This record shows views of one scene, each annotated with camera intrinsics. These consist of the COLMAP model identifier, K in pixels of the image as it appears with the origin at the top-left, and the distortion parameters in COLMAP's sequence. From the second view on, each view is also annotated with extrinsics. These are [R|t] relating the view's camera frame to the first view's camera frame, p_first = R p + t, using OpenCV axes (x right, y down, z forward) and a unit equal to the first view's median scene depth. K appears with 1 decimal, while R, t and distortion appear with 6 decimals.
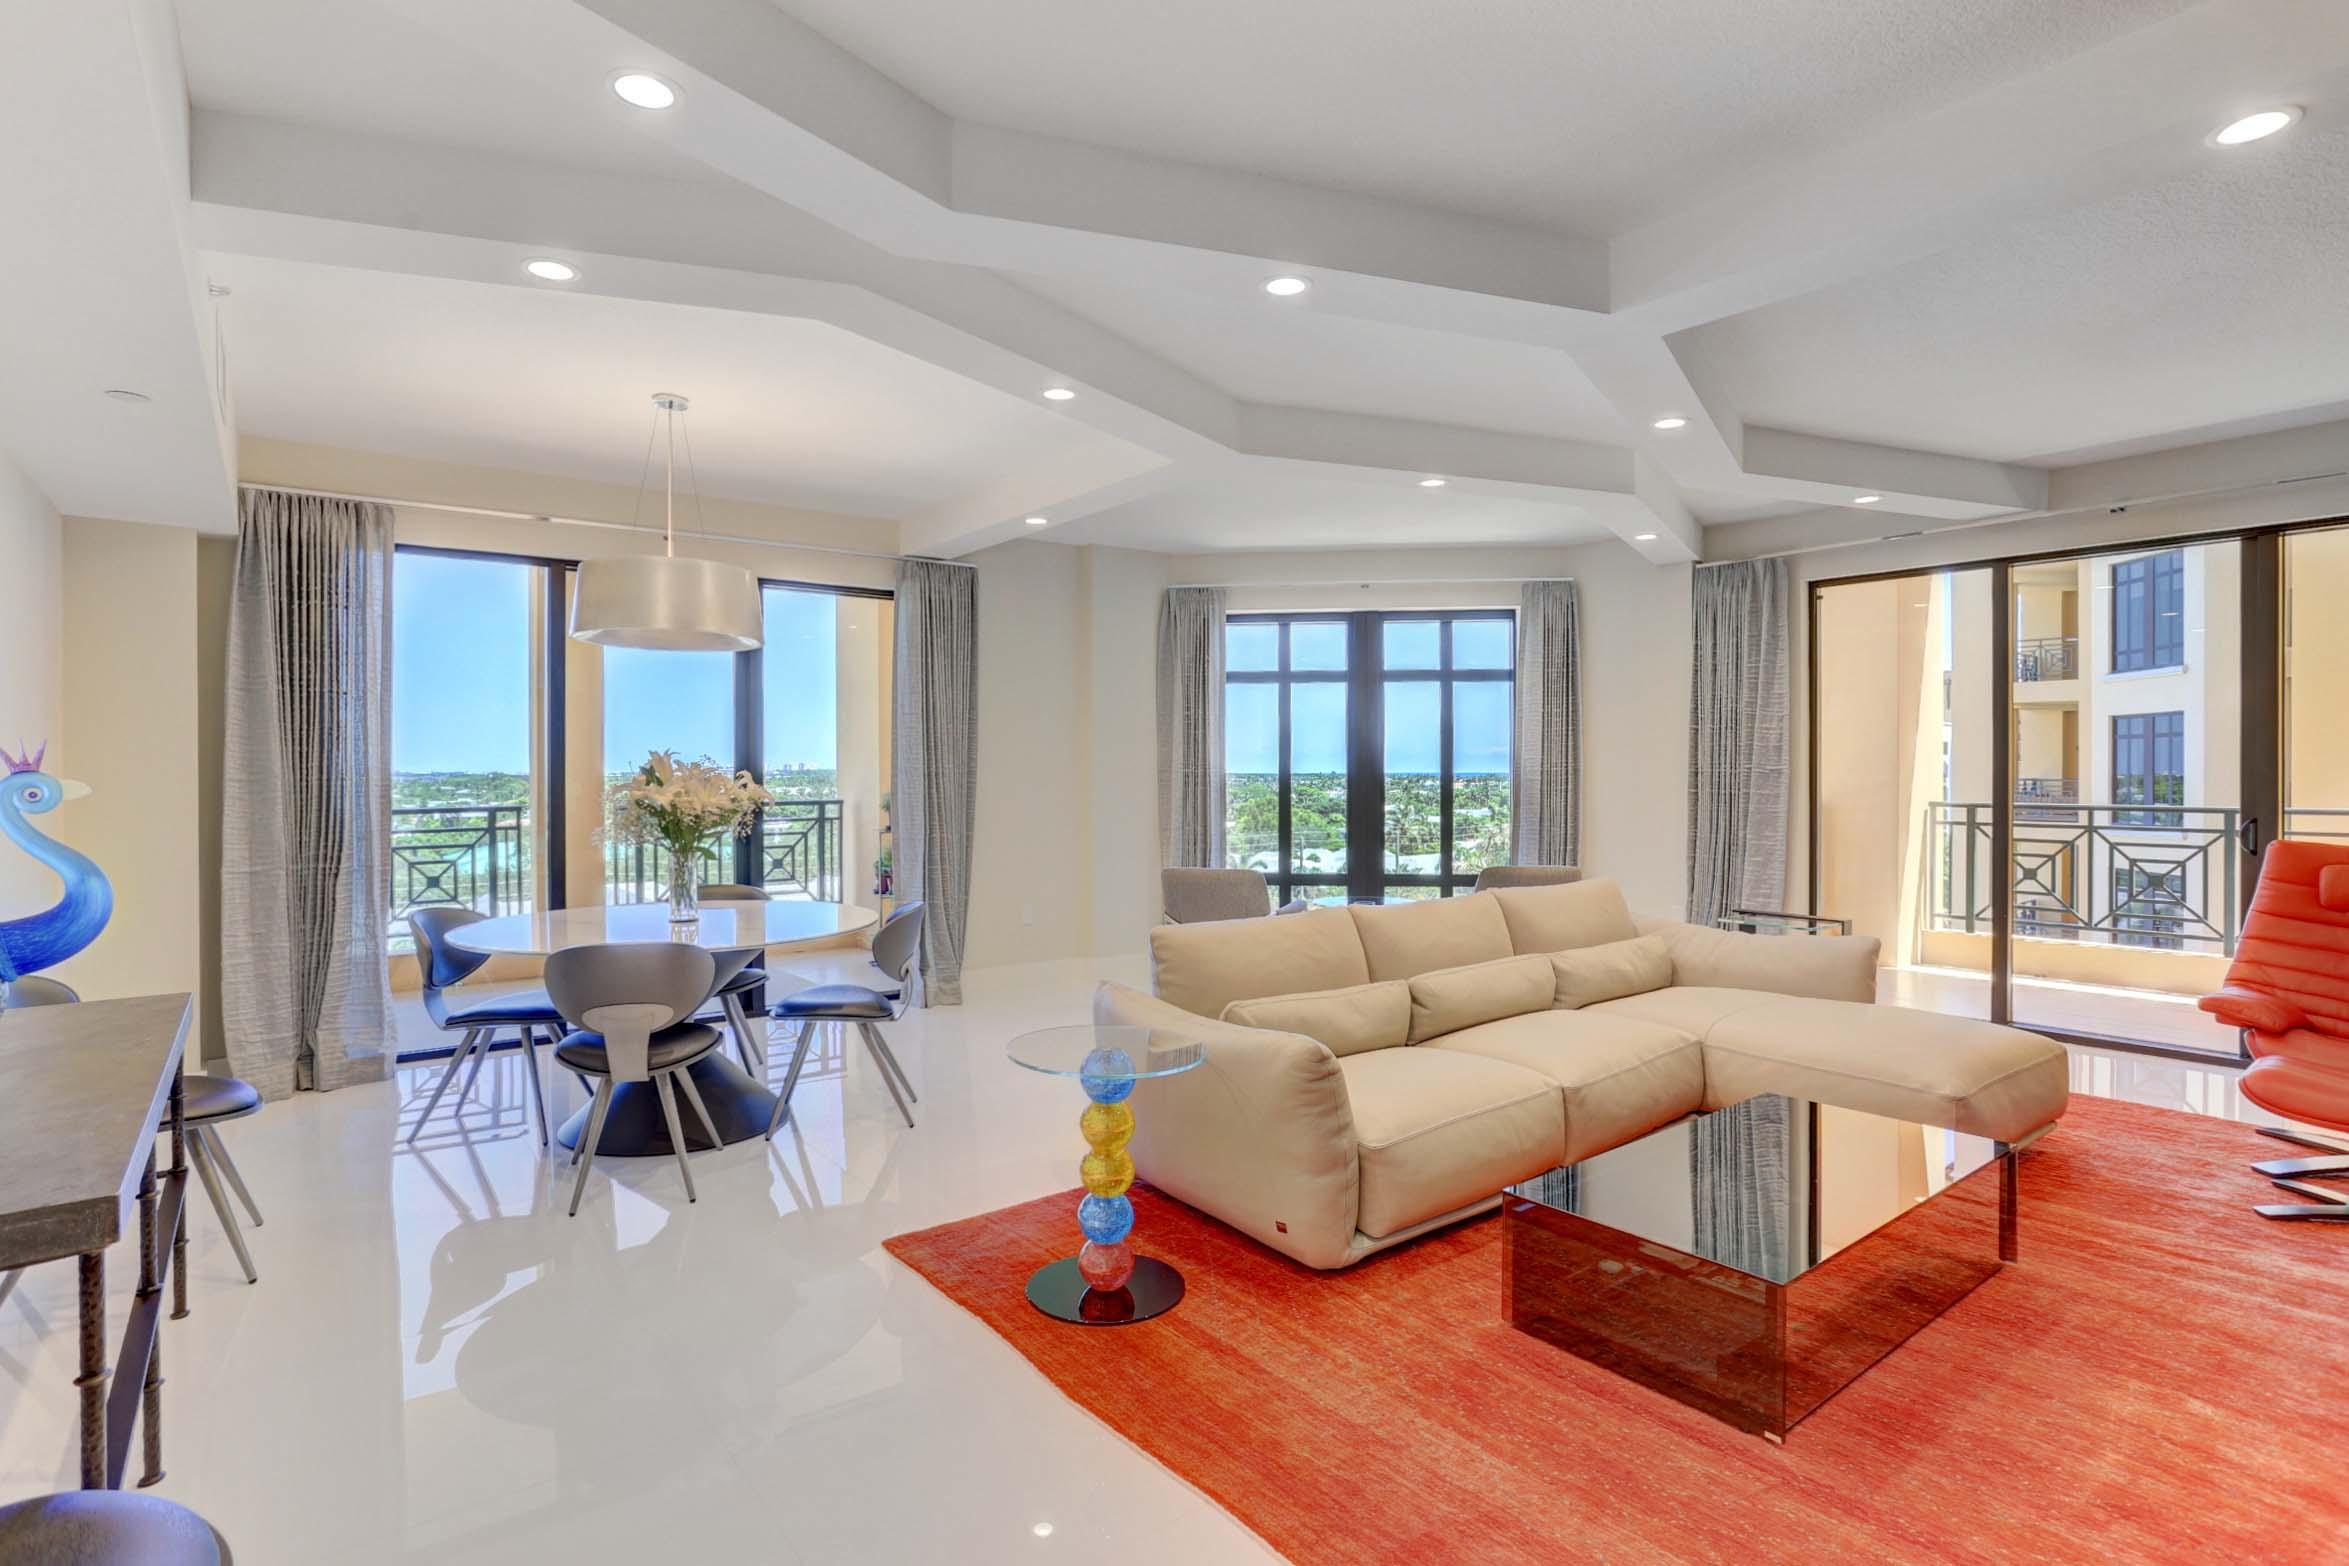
lens RADIAL K [[1146.6, 0, 1166.4], [0, 1146.6, 777.7], [0, 0, 1]] dist [-0.060865, 0.031594]
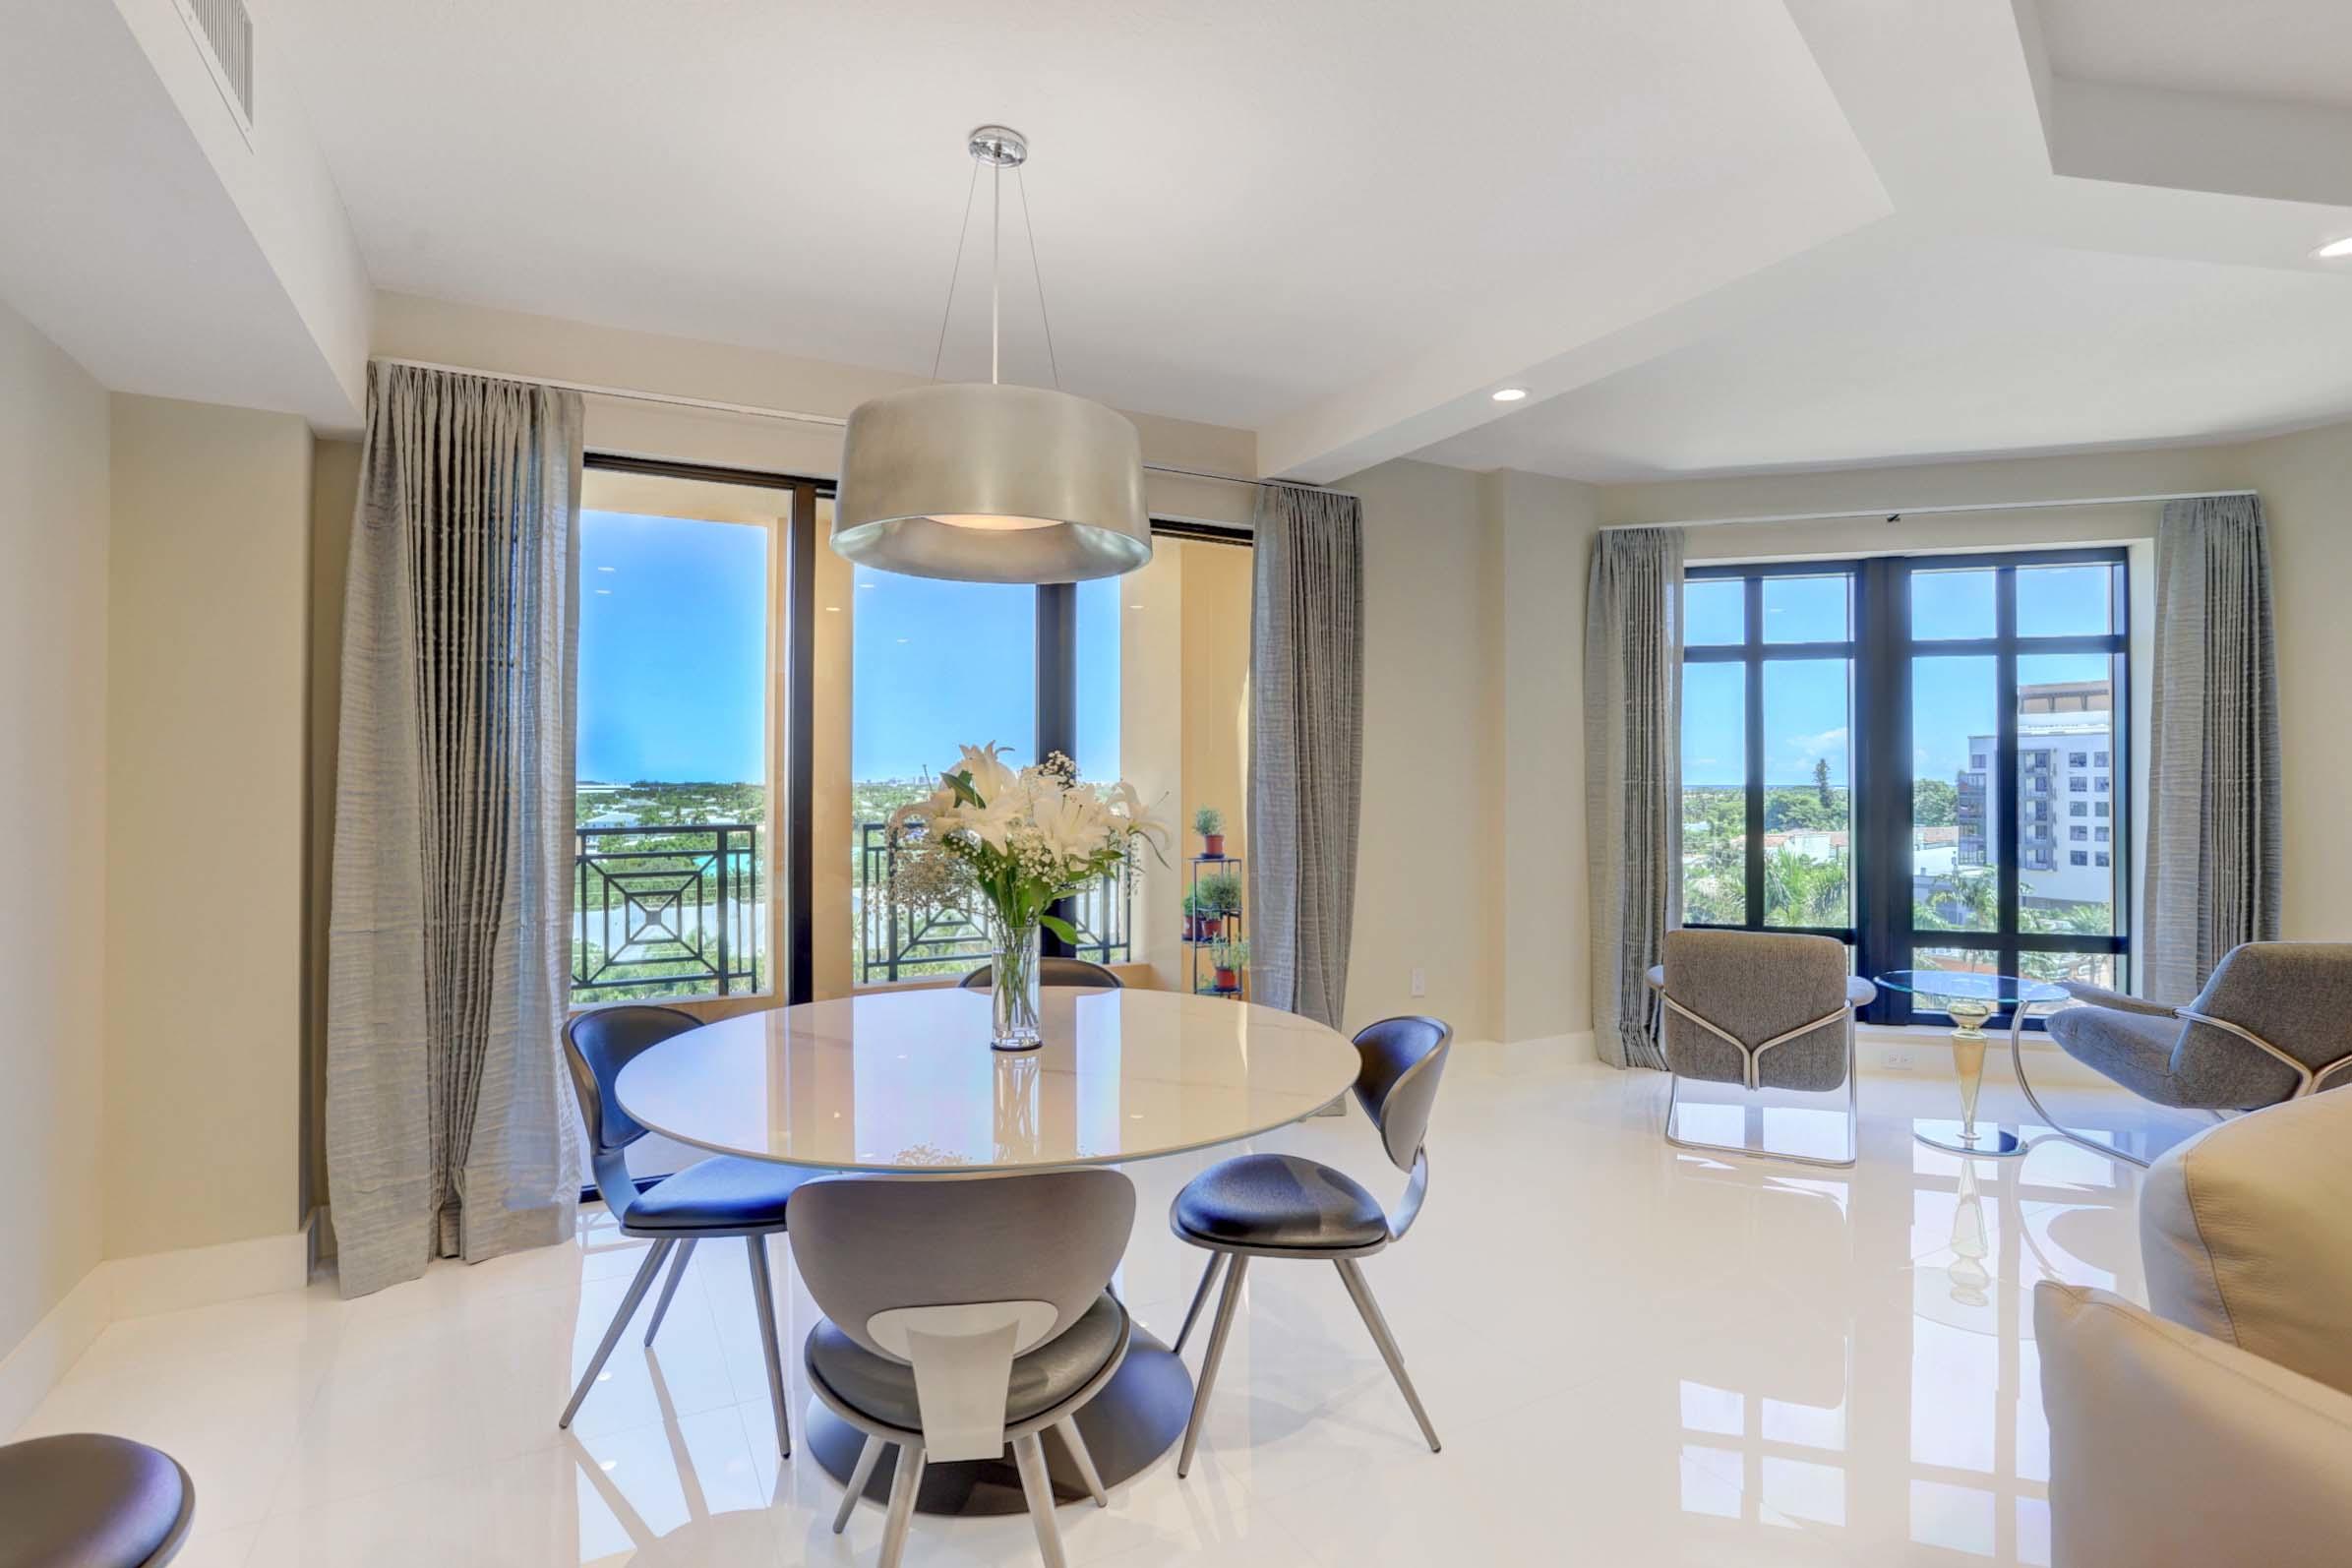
lens RADIAL K [[1131.1, 0, 1173.1], [0, 1131.1, 772.8], [0, 0, 1]] dist [-0.060756, 0.030851]
pose [[0.986153, 0.001018, -0.165838, -0.226776], [-0.003373, 0.999897, -0.013917, -0.002265], [0.165807, 0.014283, 0.986055, 0.403562]]
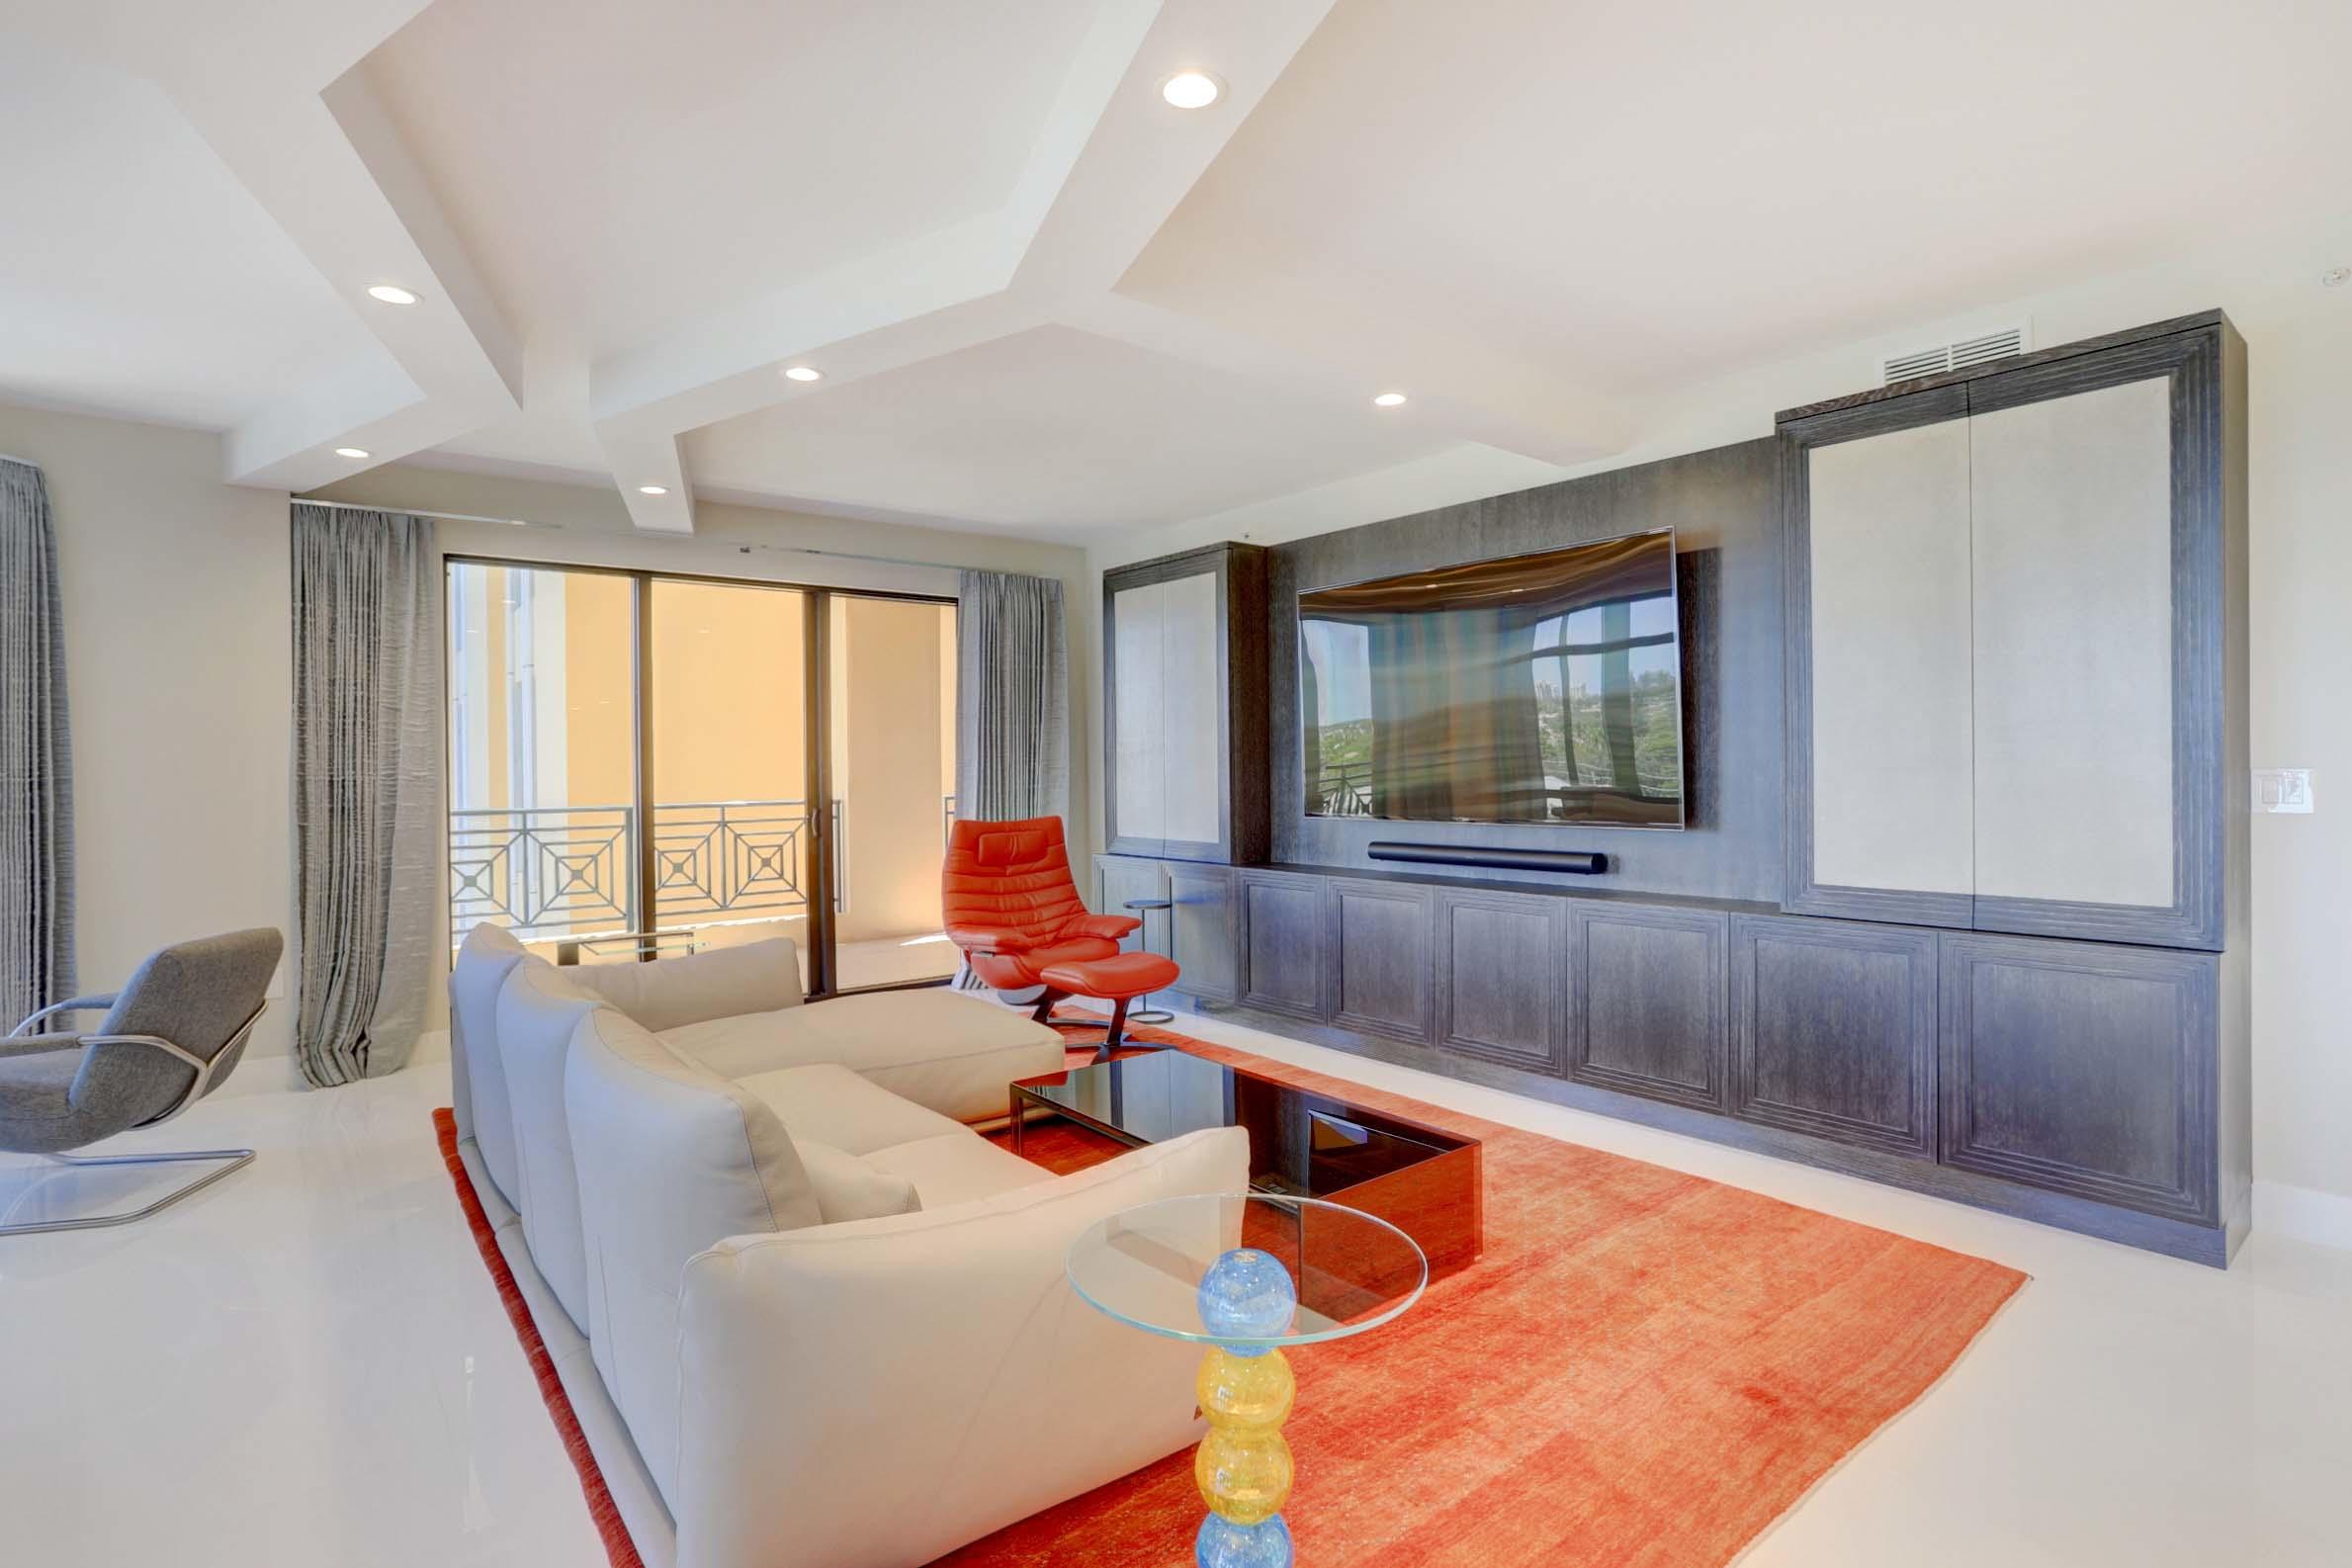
lens RADIAL K [[1144.1, 0, 1175.8], [0, 1144.1, 774.4], [0, 0, 1]] dist [-0.058928, 0.031990]
pose [[-0.013633, -0.006717, 0.999885, -0.357314], [0.019548, 0.999785, 0.006983, -0.004372], [-0.999716, 0.019641, -0.013499, 0.601345]]
